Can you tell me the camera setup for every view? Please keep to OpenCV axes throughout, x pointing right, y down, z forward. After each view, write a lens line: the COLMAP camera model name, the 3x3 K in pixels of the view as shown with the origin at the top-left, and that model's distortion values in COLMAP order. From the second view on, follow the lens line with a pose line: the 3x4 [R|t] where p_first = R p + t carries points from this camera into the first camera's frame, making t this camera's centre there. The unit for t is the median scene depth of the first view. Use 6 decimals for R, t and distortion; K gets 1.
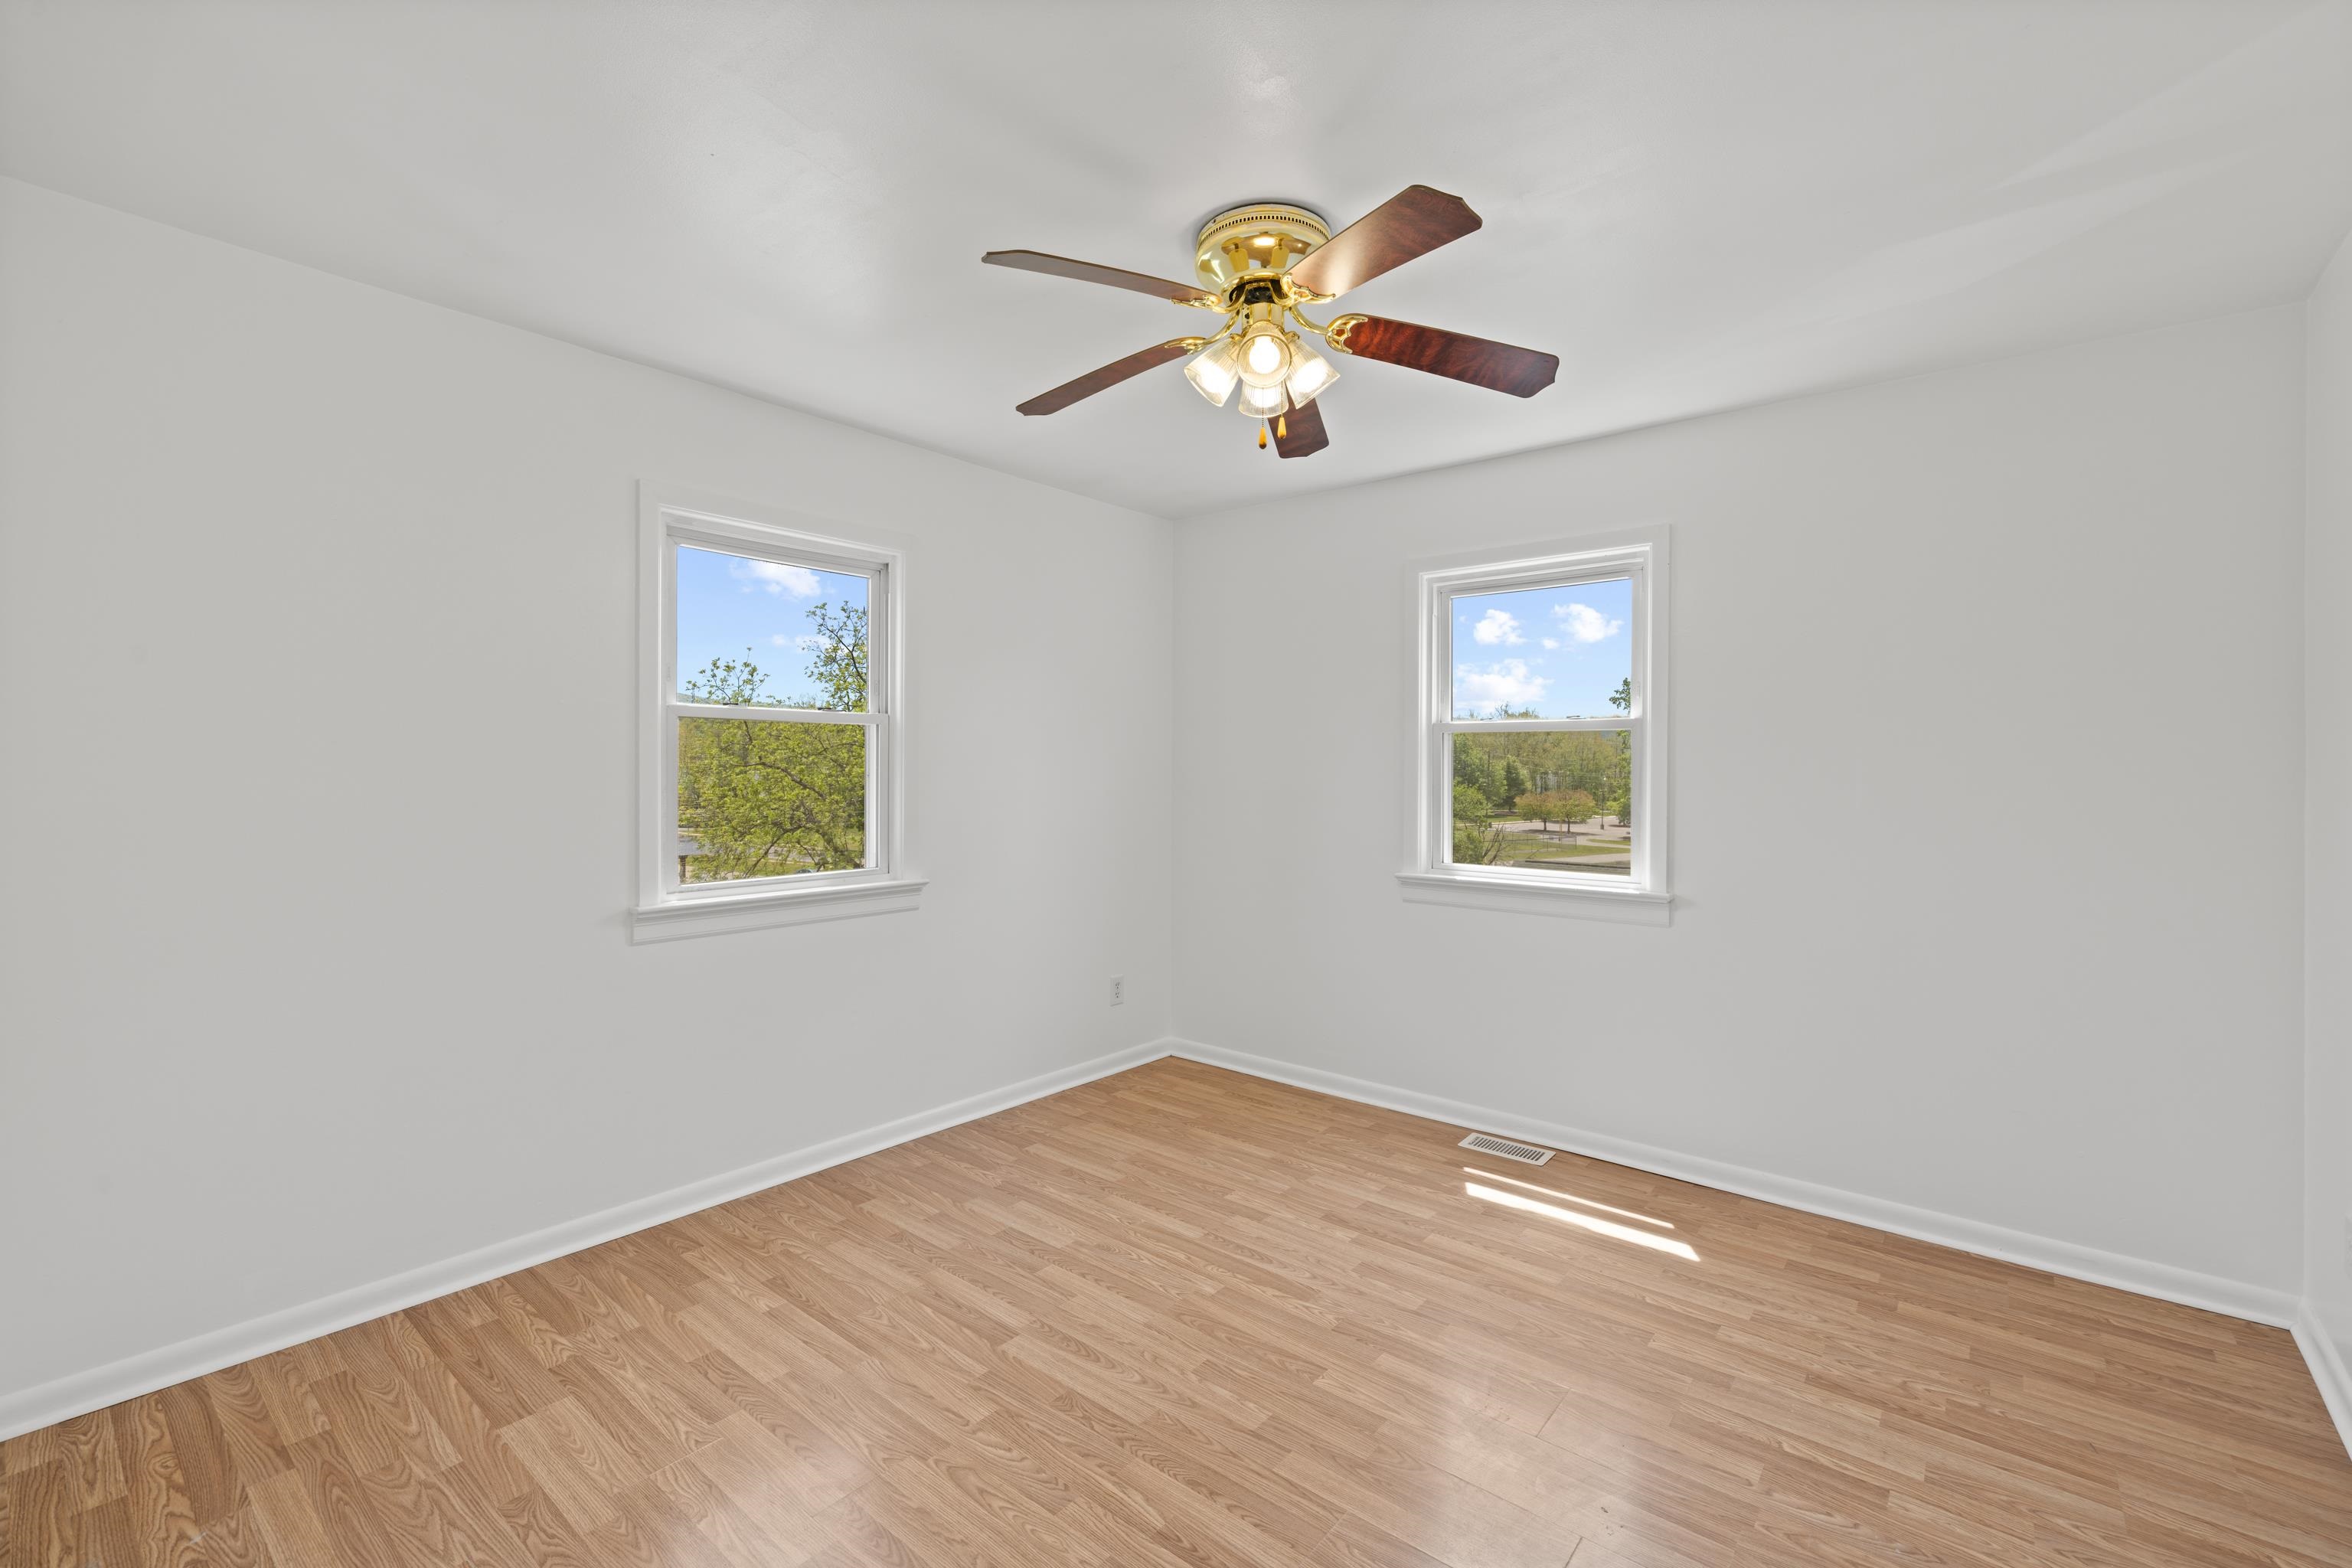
lens RADIAL K [[998.0, 0, 1179.1], [0, 998.0, 773.2], [0, 0, 1]] dist [0.000409, 0.000460]
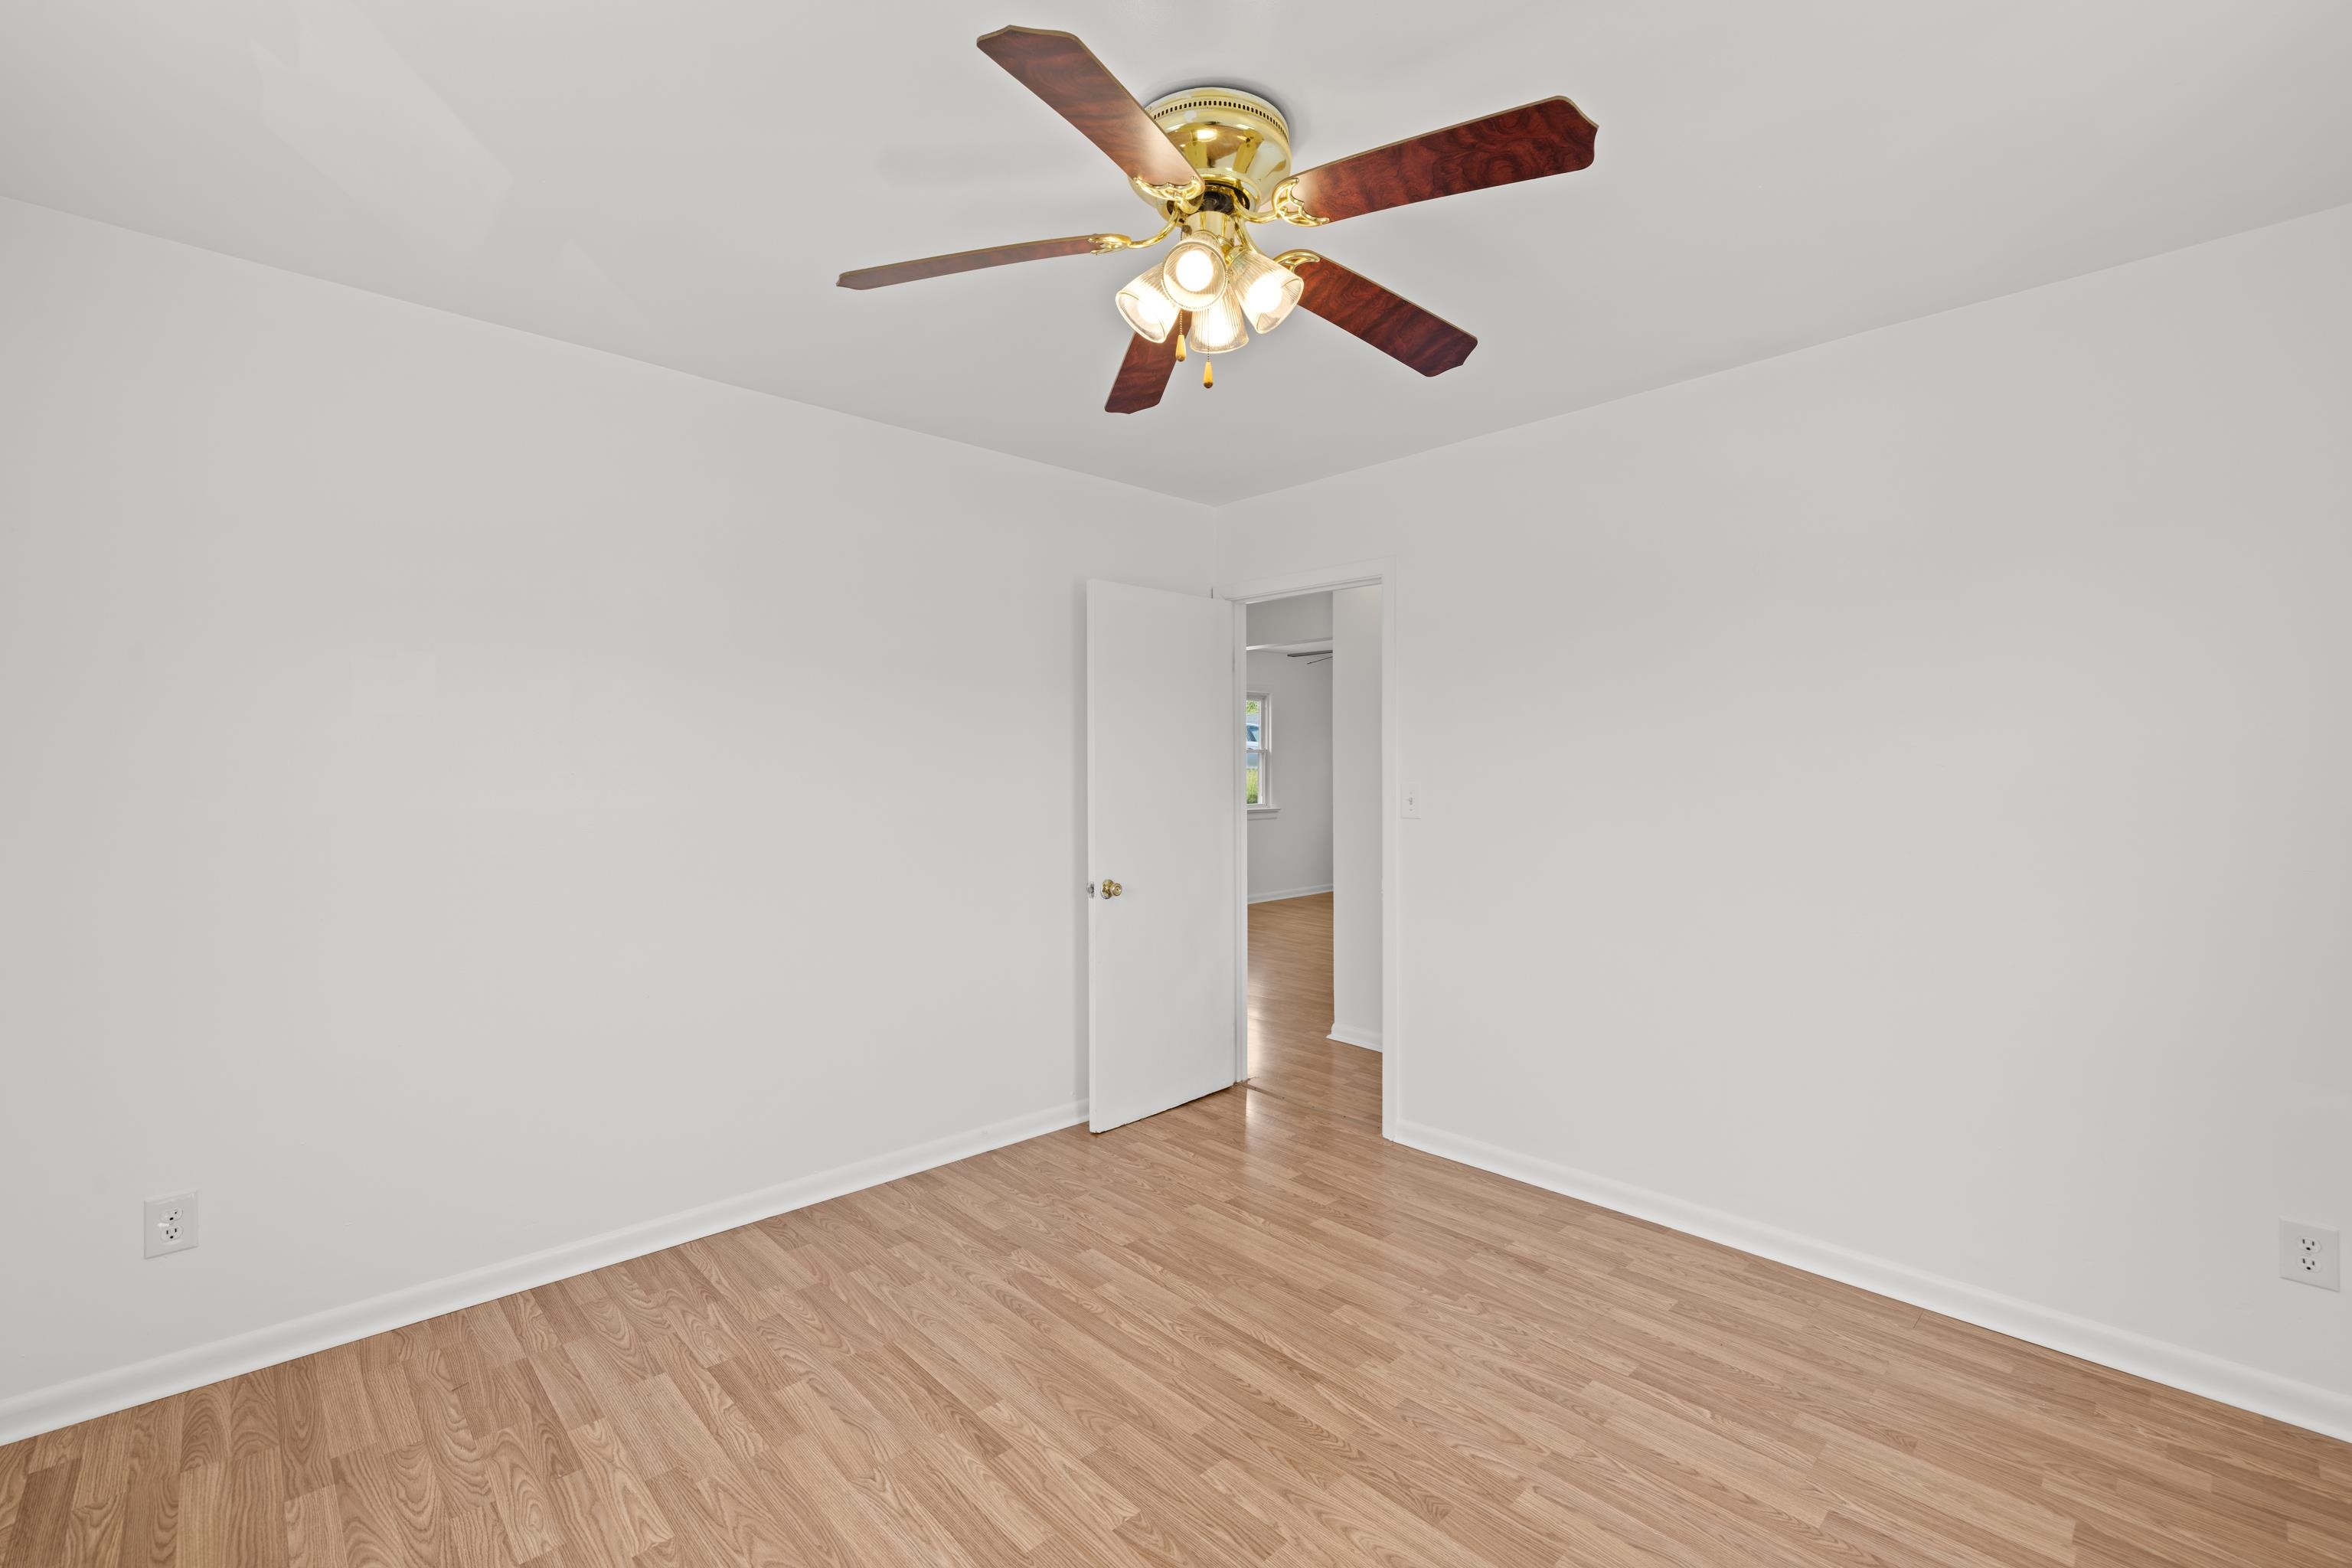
lens RADIAL K [[1012.3, 0, 1164.2], [0, 1012.3, 784.8], [0, 0, 1]] dist [0.016766, -0.000482]
pose [[-0.990810, -0.010740, 0.134832, 0.006080], [-0.008274, 0.999788, 0.018838, -0.010998], [-0.135005, 0.017549, -0.990689, 1.959886]]
